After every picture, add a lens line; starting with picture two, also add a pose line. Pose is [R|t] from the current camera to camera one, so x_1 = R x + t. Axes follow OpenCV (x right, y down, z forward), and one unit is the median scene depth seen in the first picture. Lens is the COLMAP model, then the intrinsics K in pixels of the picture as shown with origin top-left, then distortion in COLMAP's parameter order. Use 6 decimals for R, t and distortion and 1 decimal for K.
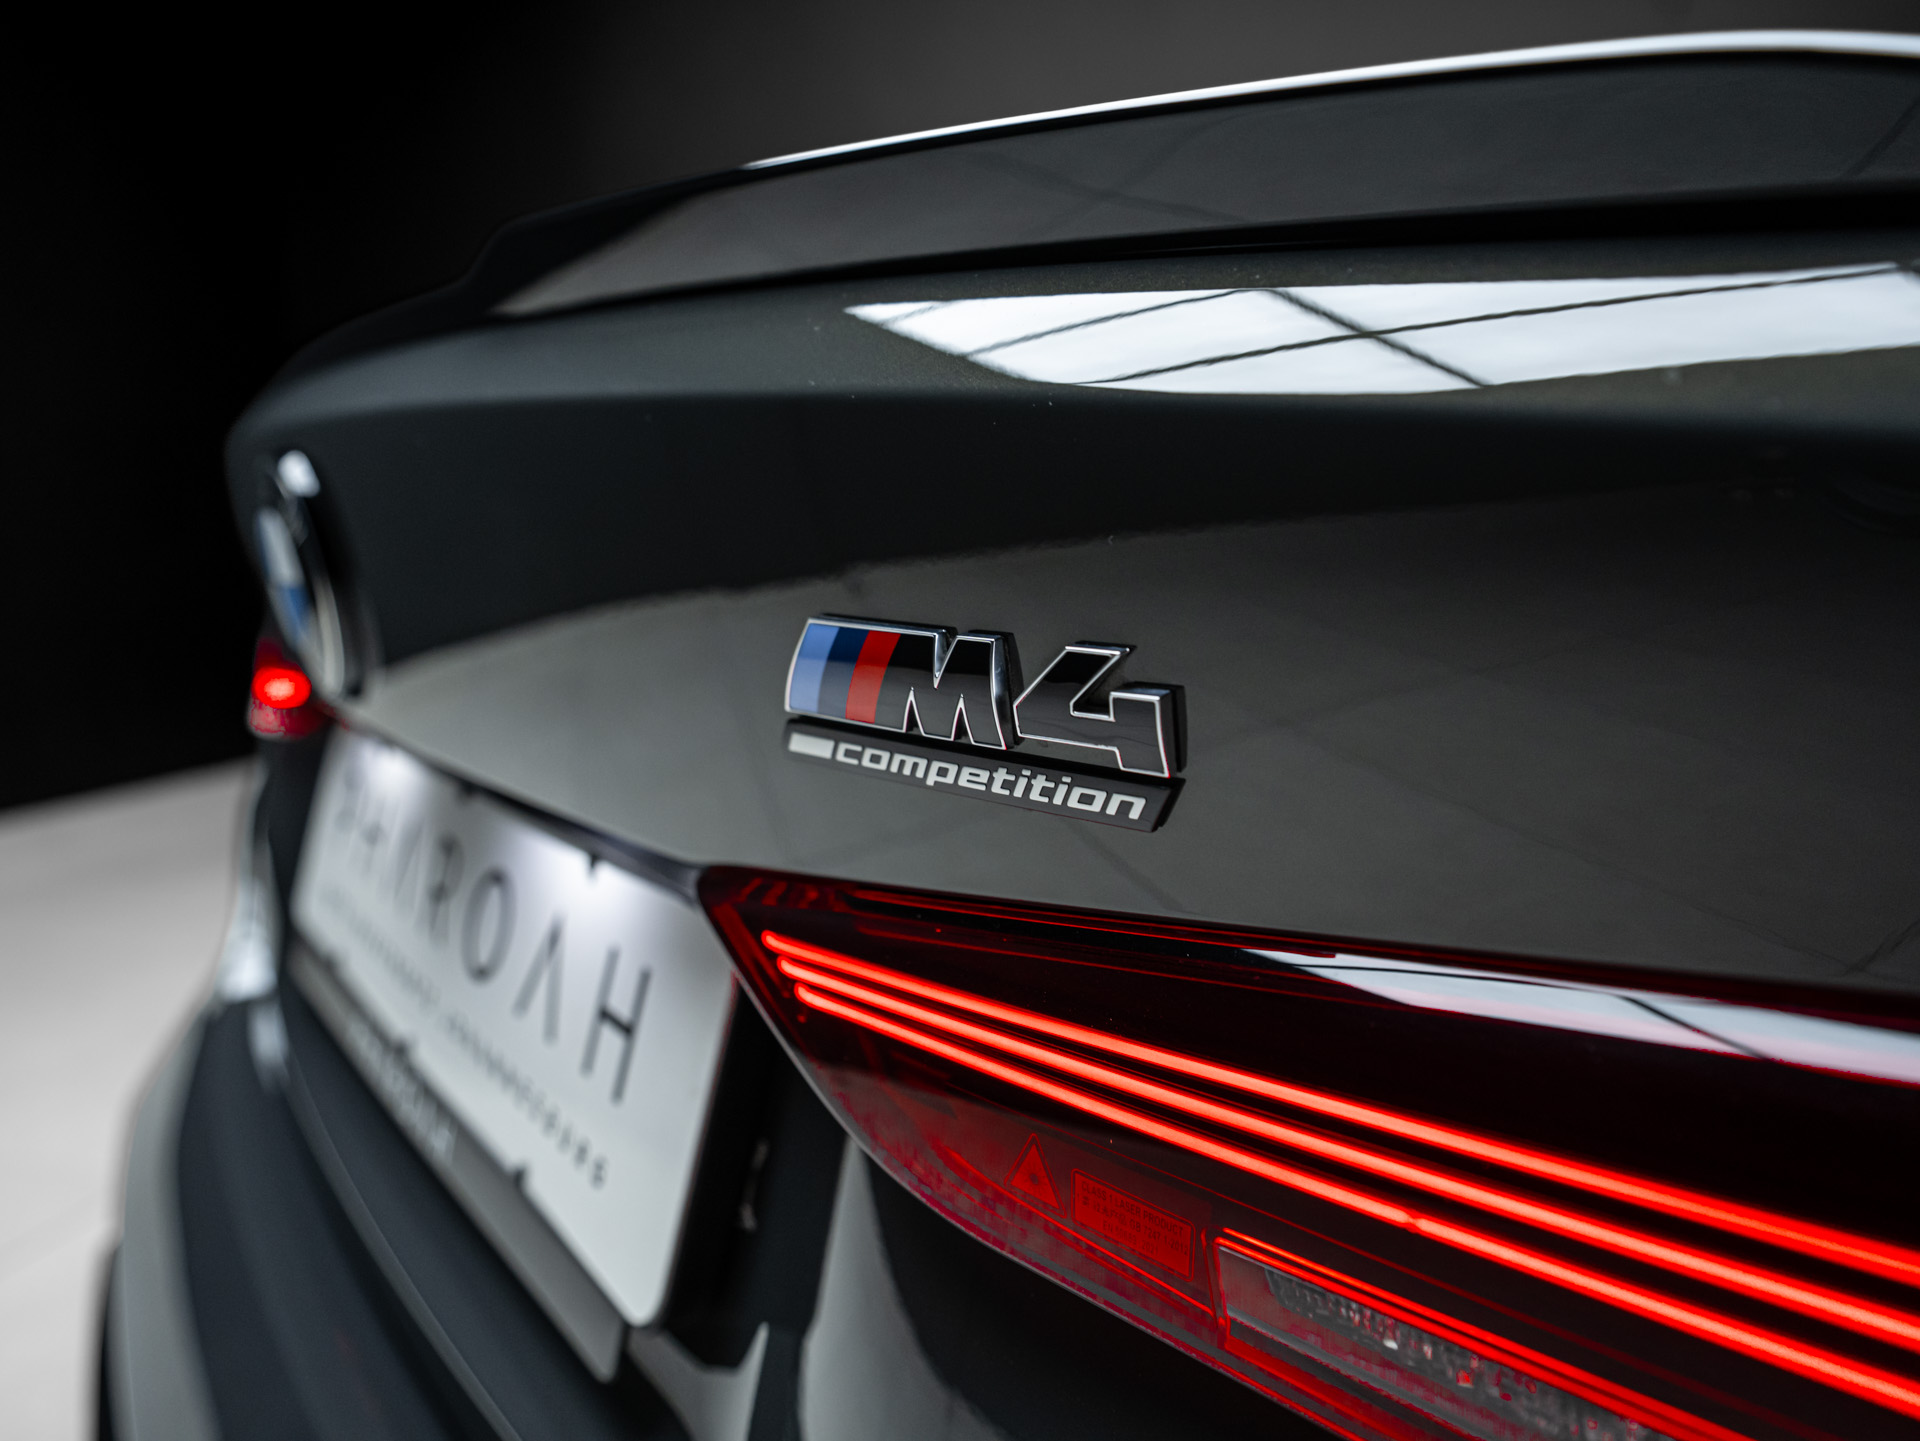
lens RADIAL K [[1441.0, 0, 960.0], [0, 1441.0, 720.5], [0, 0, 1]] dist [-0.027236, 0.063977]
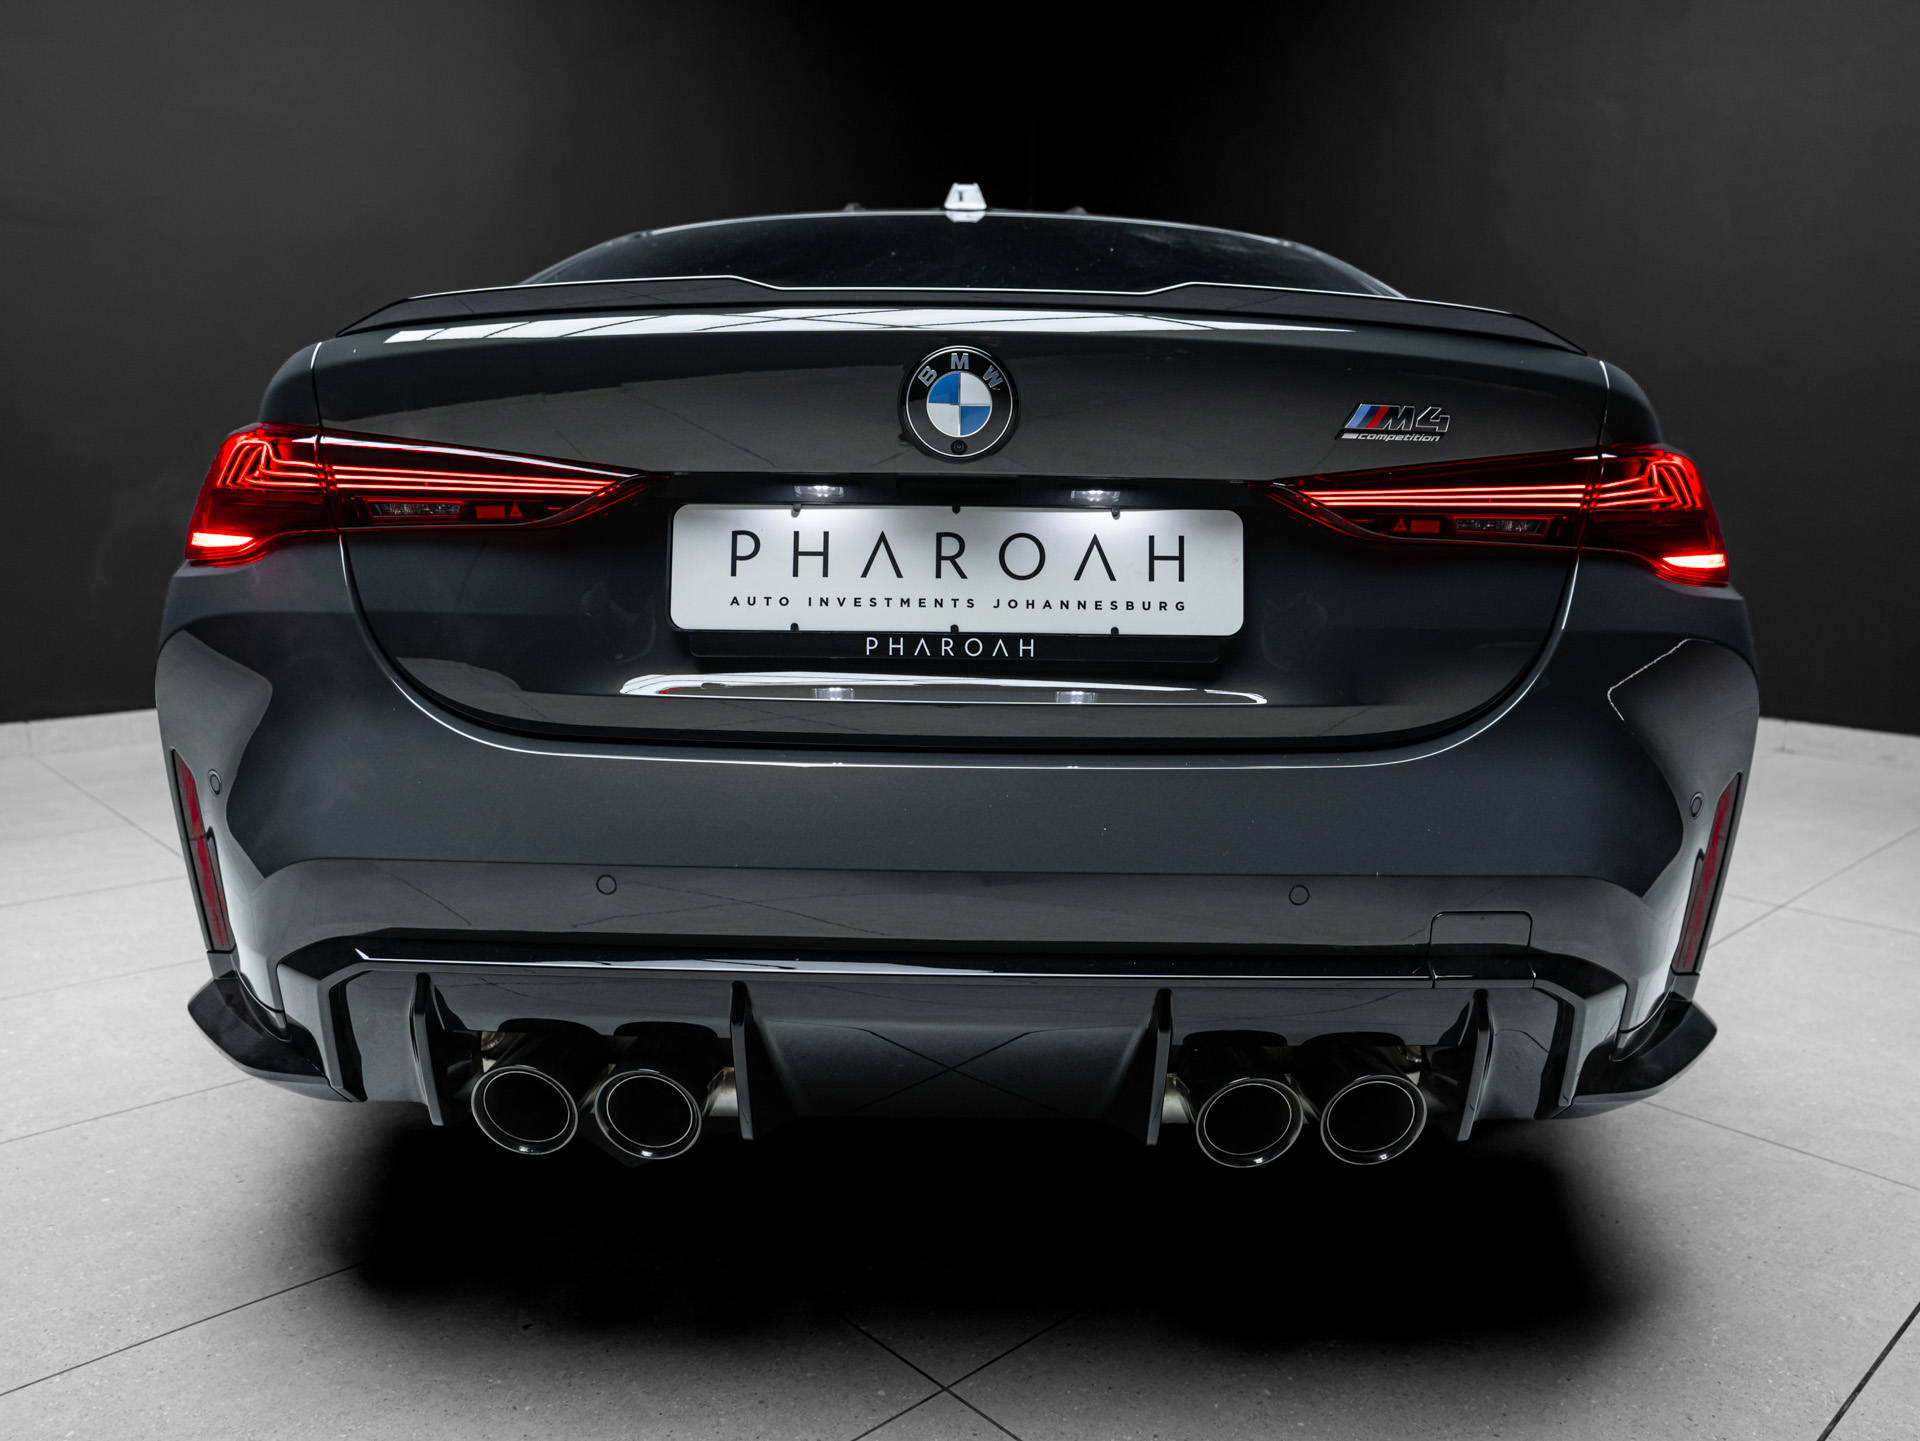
lens RADIAL K [[1441.0, 0, 960.0], [0, 1441.0, 720.5], [0, 0, 1]] dist [-0.027236, 0.063977]
pose [[0.565847, -0.153558, 0.810084, -4.583735], [0.105036, 0.987924, 0.113900, 0.256662], [-0.817792, 0.020638, 0.575144, -0.504870]]
